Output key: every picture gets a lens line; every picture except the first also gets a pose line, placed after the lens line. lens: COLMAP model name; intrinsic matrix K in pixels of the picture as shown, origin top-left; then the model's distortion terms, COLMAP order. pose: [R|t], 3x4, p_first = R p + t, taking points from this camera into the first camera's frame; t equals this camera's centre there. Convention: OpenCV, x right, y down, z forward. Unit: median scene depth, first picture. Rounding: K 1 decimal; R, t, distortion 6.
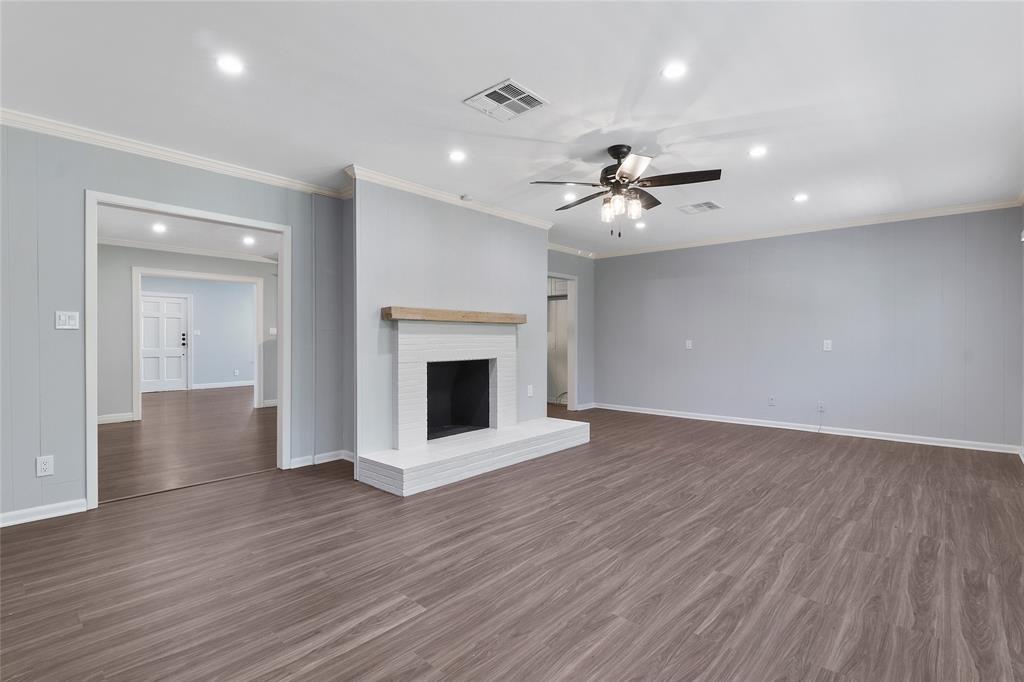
lens RADIAL K [[473.2, 0, 510.5], [0, 473.2, 333.8], [0, 0, 1]] dist [0.008250, -0.000019]
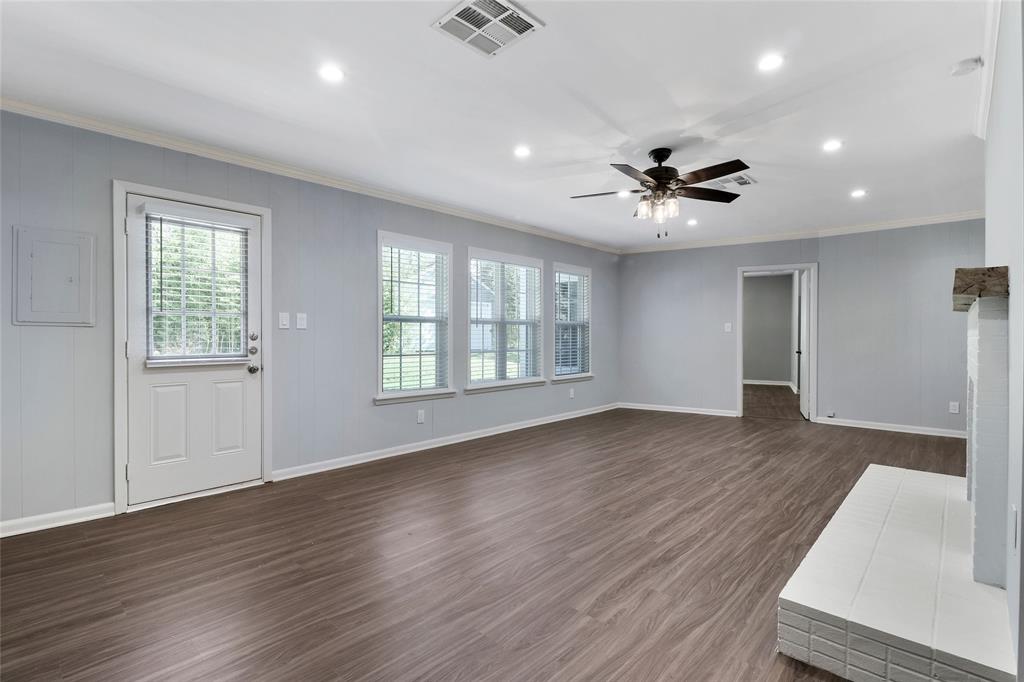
lens RADIAL K [[482.9, 0, 512.0], [0, 482.9, 341.0], [0, 0, 1]] dist [0.002812, 0.000058]
pose [[-0.999867, -0.000483, 0.016293, 0.587772], [-0.000350, 0.999967, 0.008163, 0.013205], [-0.016296, 0.008156, -0.999834, 2.270515]]
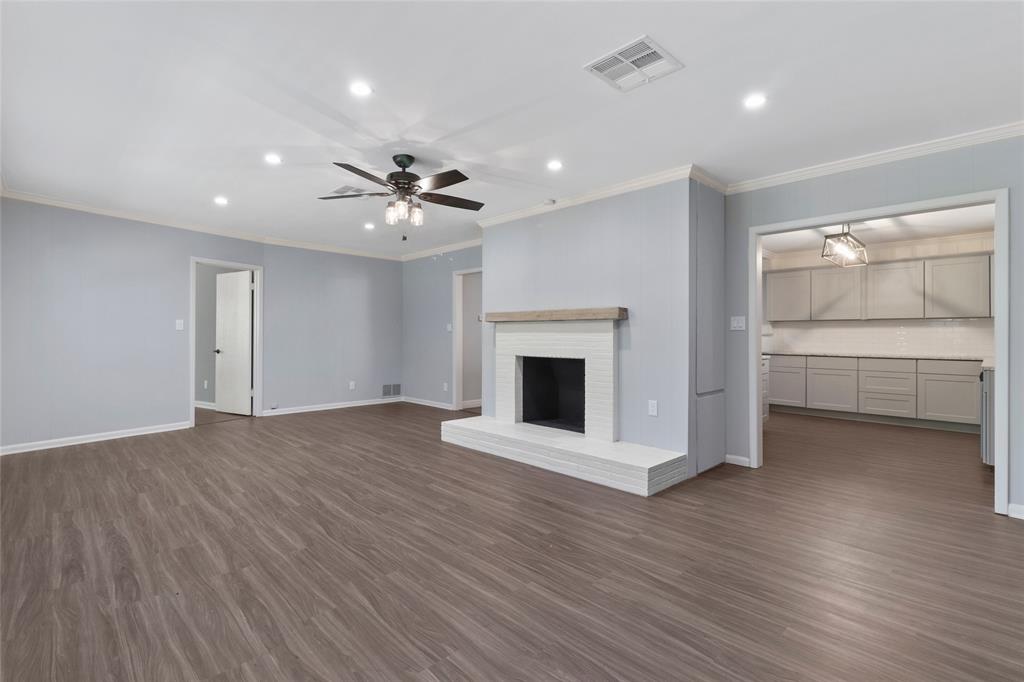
lens RADIAL K [[473.2, 0, 510.5], [0, 473.2, 333.8], [0, 0, 1]] dist [0.008250, -0.000019]
pose [[-0.057459, -0.001873, -0.998346, 1.401622], [0.000650, 0.999998, -0.001913, 0.007830], [0.998348, -0.000759, -0.057458, 1.440917]]
